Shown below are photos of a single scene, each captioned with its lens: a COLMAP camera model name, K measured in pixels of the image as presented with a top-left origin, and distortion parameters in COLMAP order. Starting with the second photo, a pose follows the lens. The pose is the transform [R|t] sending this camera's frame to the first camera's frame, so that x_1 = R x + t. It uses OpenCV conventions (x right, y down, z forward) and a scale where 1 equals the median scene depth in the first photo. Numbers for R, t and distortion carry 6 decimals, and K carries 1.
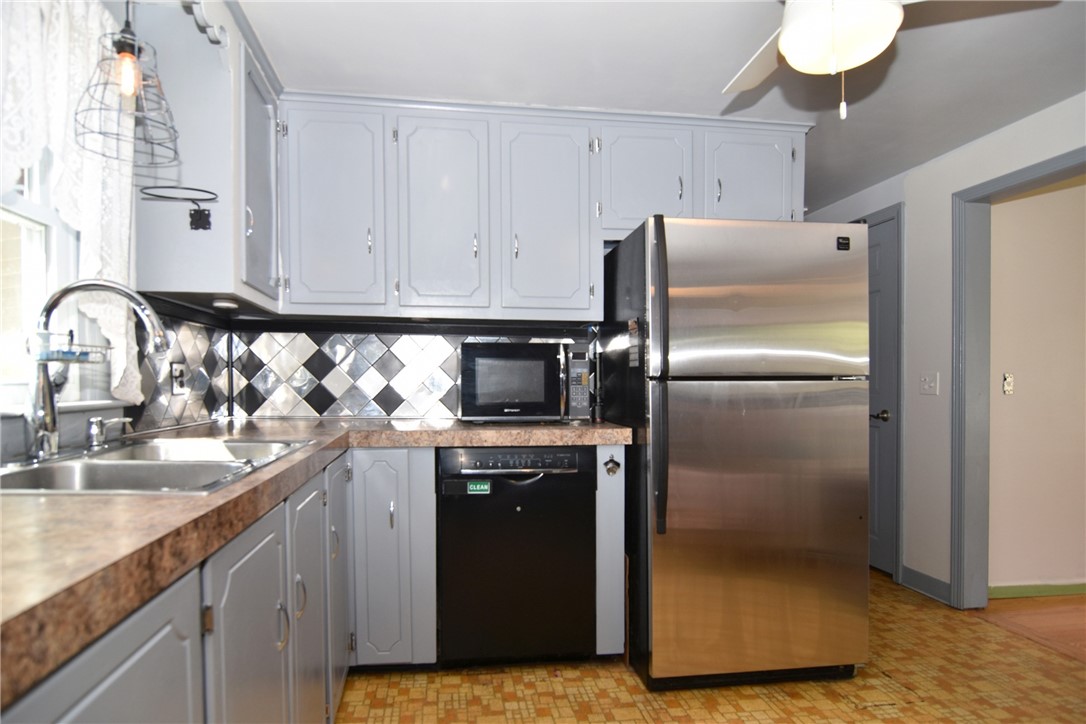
lens RADIAL K [[623.2, 0, 539.7], [0, 623.2, 417.4], [0, 0, 1]] dist [-0.020041, -0.002472]
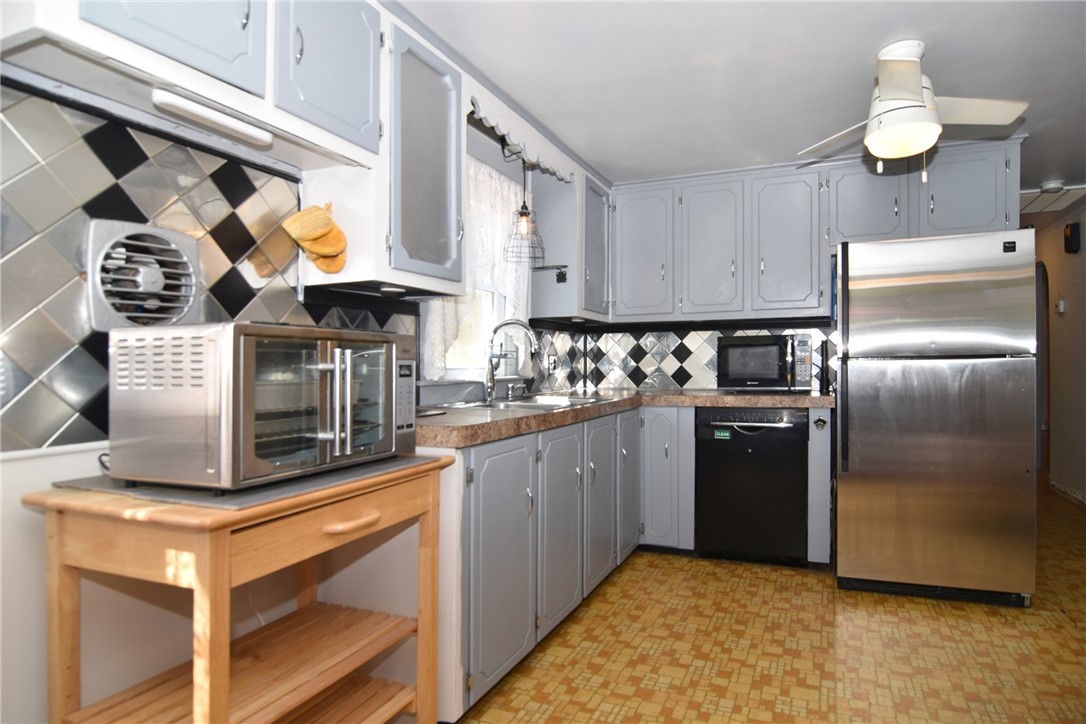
lens RADIAL K [[619.1, 0, 586.6], [0, 619.1, 356.4], [0, 0, 1]] dist [-0.021491, -0.004261]
pose [[0.867644, -0.020559, -0.496761, 0.361655], [-0.013158, 0.997845, -0.064278, 0.025725], [0.497012, 0.062307, 0.865504, -0.457664]]
